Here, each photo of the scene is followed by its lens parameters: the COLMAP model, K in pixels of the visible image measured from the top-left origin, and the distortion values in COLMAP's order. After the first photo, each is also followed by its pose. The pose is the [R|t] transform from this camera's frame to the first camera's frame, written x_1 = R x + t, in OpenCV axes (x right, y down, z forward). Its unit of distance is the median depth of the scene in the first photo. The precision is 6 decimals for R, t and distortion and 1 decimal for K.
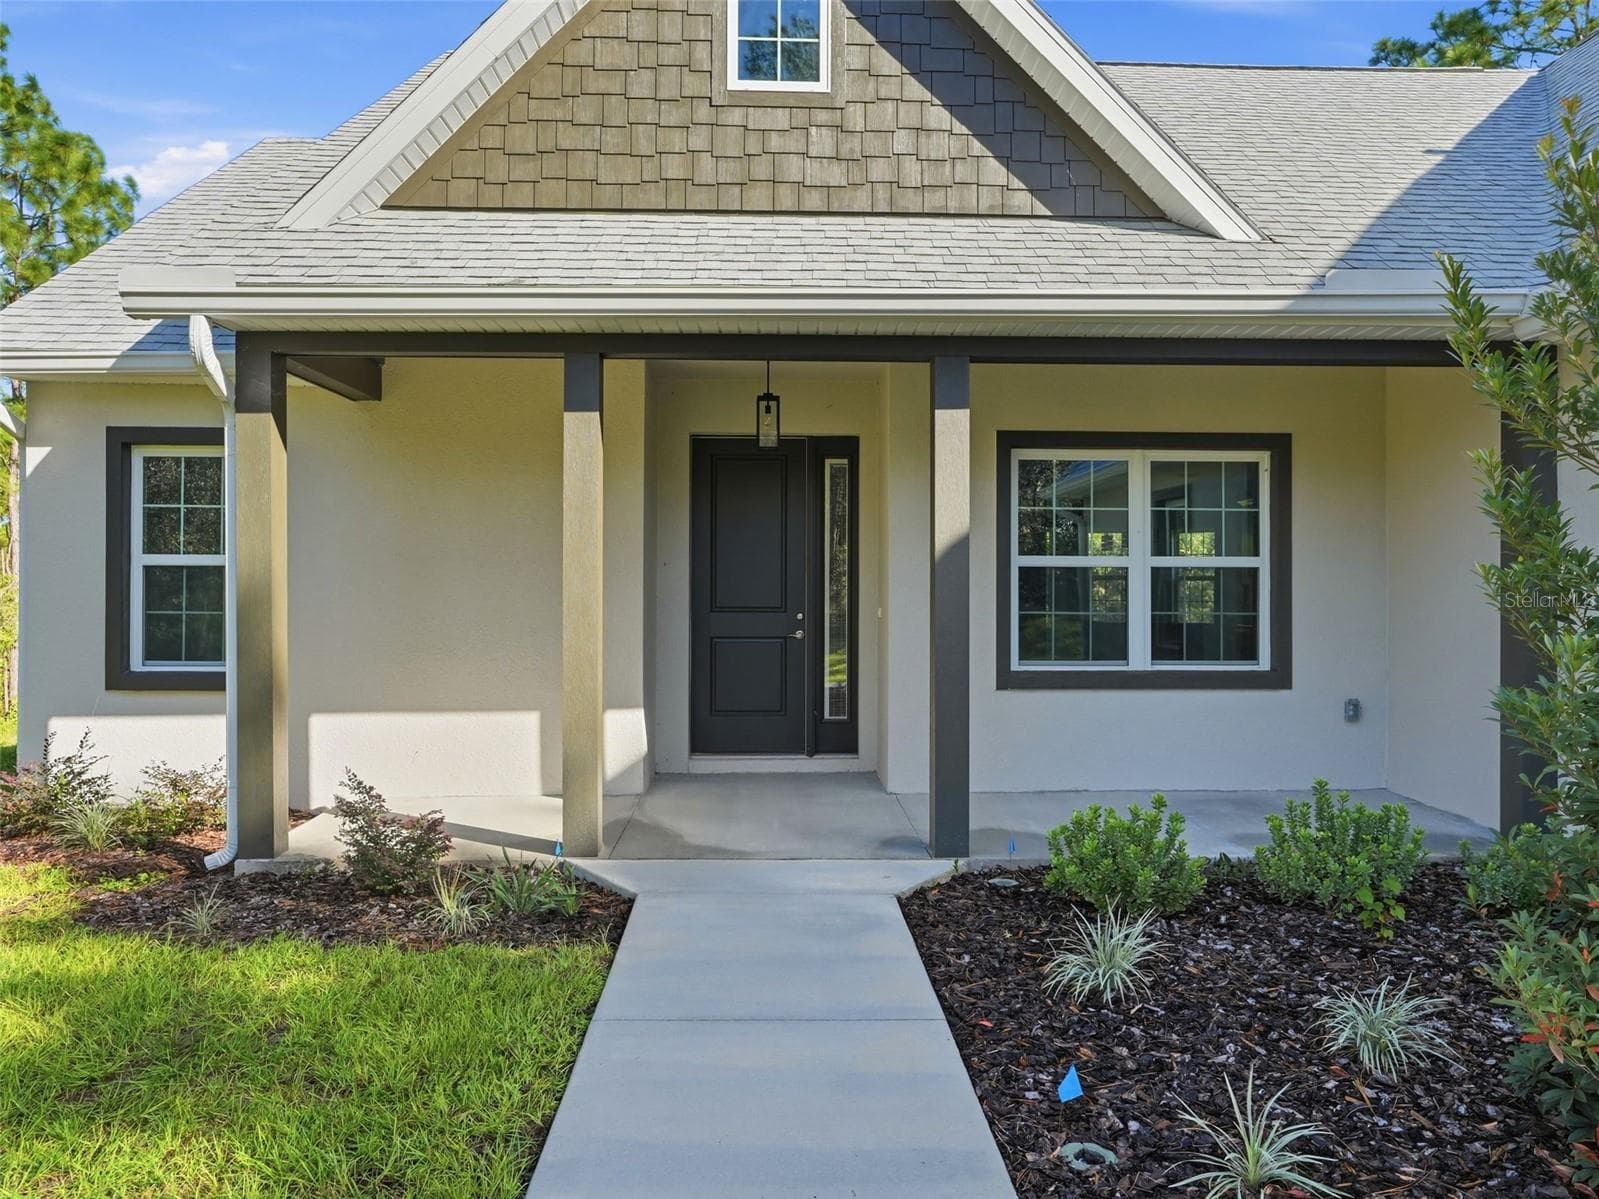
lens RADIAL K [[1112.7, 0, 796.3], [0, 1112.7, 569.0], [0, 0, 1]] dist [0.002168, 0.001150]
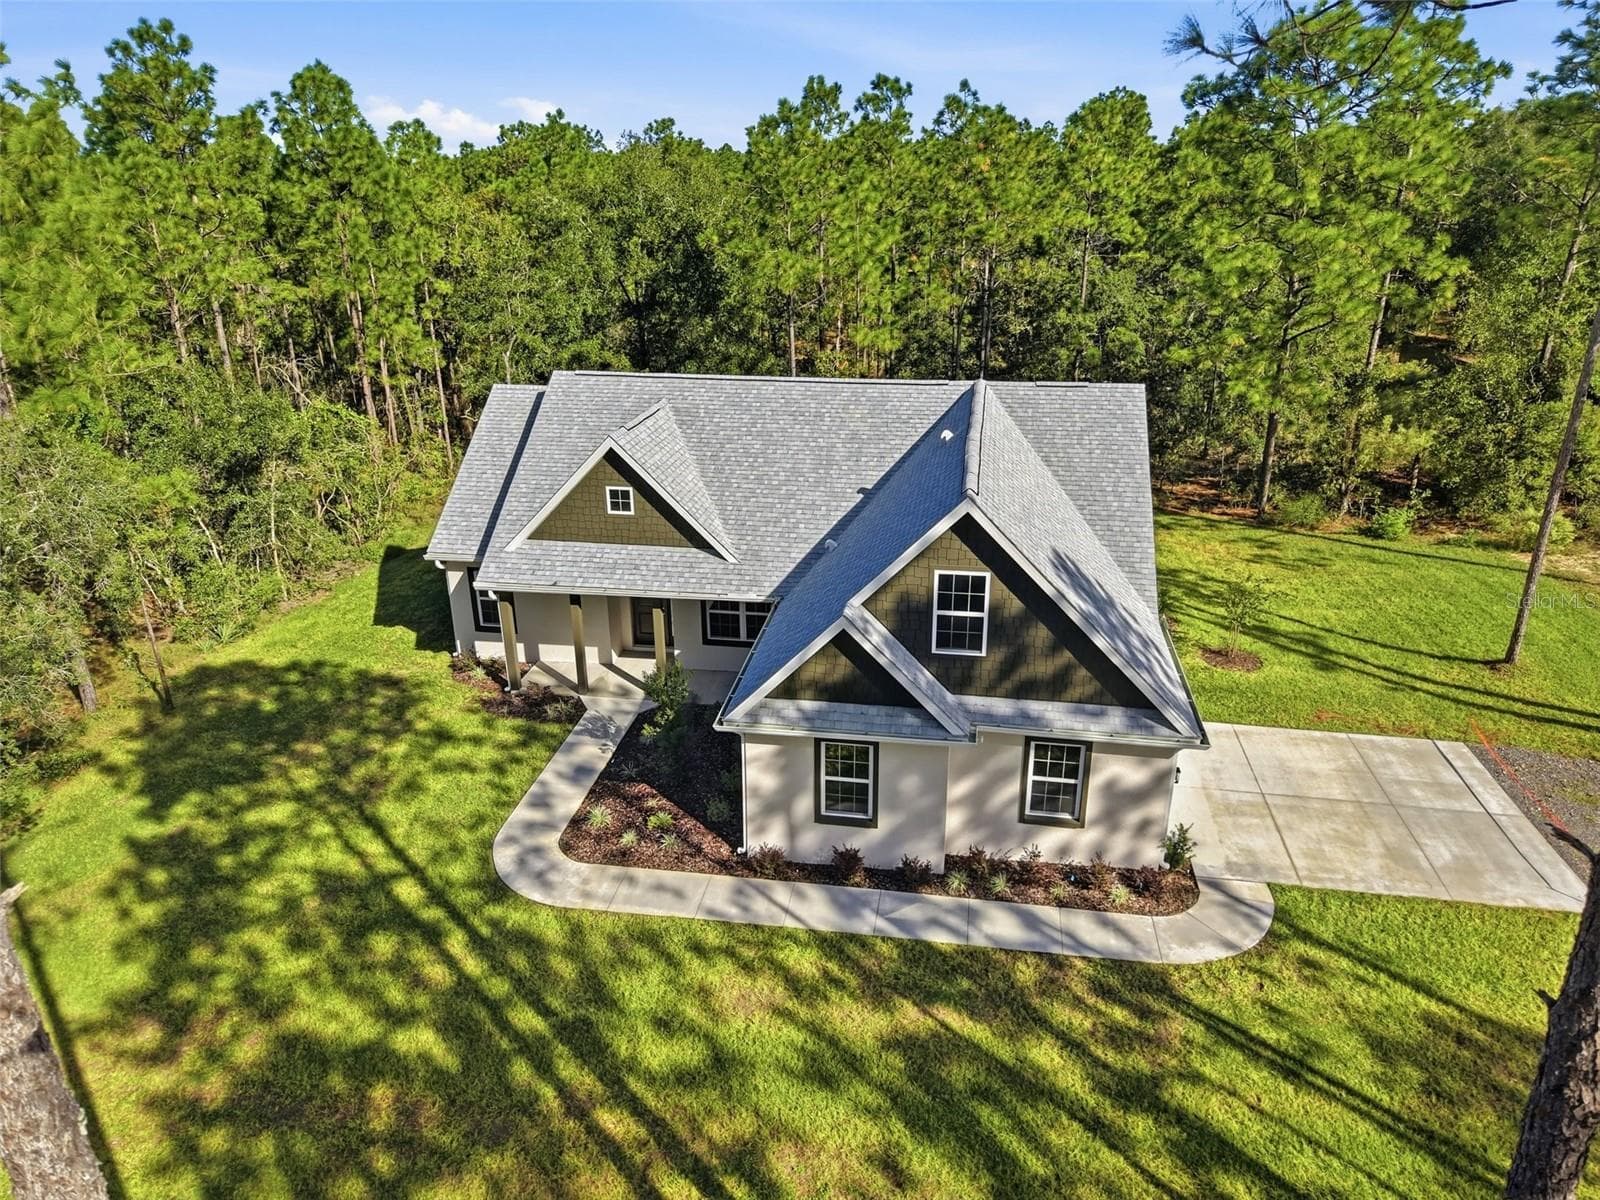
lens RADIAL K [[1113.4, 0, 796.8], [0, 1113.4, 569.5], [0, 0, 1]] dist [0.002168, 0.001150]
pose [[0.978047, 0.065001, -0.197989, 1.347207], [0.011707, 0.931468, 0.363635, -1.634552], [0.208057, -0.357970, 0.910258, -2.434226]]
